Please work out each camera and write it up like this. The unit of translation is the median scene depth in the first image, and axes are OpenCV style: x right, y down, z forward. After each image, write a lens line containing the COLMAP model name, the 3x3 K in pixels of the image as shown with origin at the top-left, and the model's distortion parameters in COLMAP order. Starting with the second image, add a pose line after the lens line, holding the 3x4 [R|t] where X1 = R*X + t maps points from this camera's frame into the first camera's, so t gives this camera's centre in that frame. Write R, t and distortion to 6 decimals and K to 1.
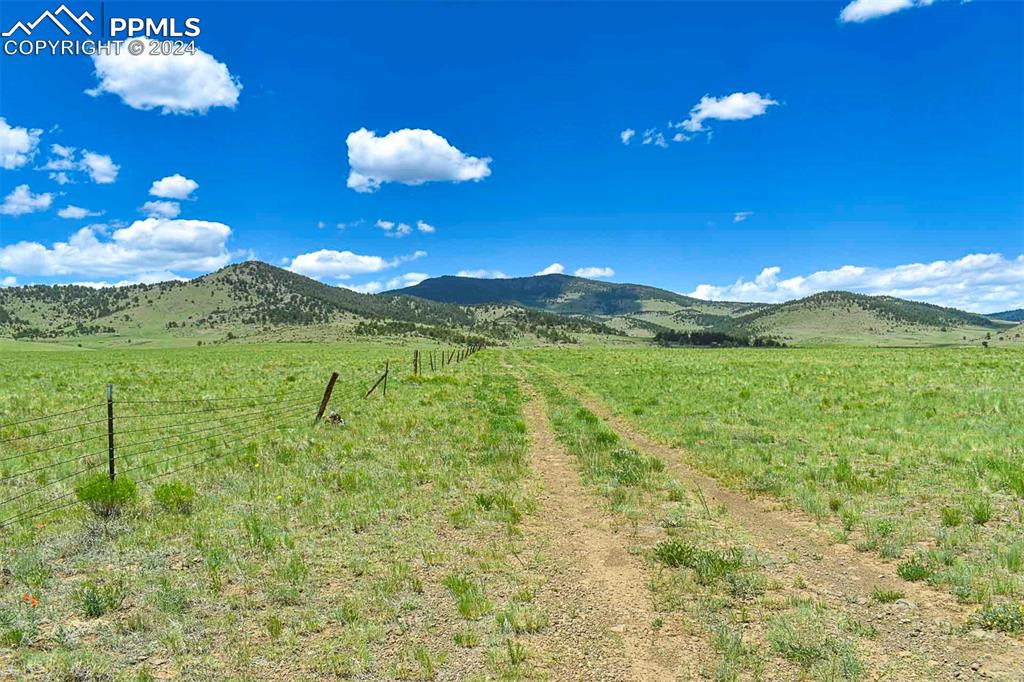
lens RADIAL K [[858.8, 0, 509.9], [0, 858.8, 337.8], [0, 0, 1]] dist [-0.092425, 0.018880]
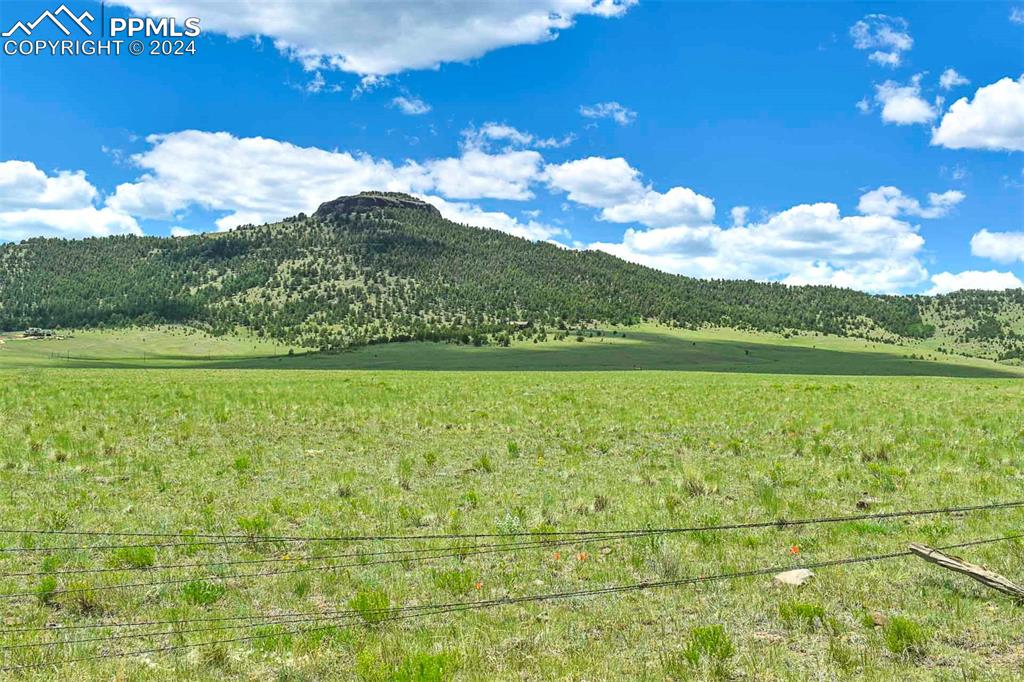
lens RADIAL K [[1201.7, 0, 510.2], [0, 1201.7, 339.9], [0, 0, 1]] dist [-0.051528, 0.000000]
pose [[0.570838, 0.002422, -0.821059, 0.004254], [-0.017528, 0.999804, -0.009237, 0.000409], [0.820875, 0.019664, 0.570769, 0.081269]]
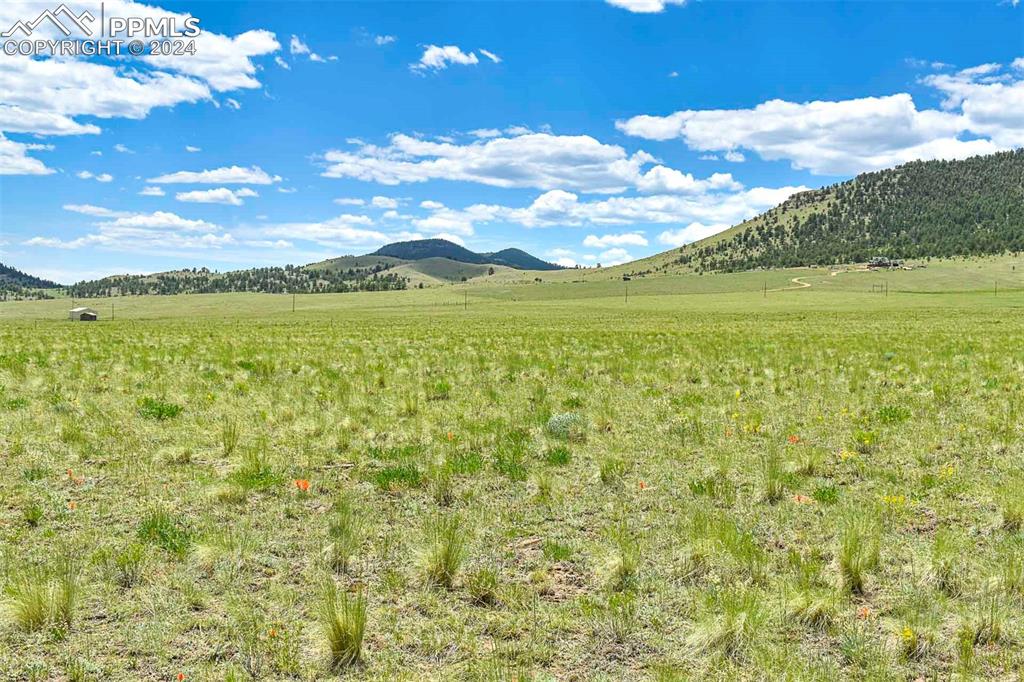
lens RADIAL K [[1156.2, 0, 518.2], [0, 1156.2, 341.2], [0, 0, 1]] dist [-0.056310, 0.000000]
pose [[-0.138497, 0.052533, -0.988969, -0.183522], [0.006923, 0.998619, 0.052076, 0.003399], [0.990339, 0.000365, -0.138669, 0.175974]]
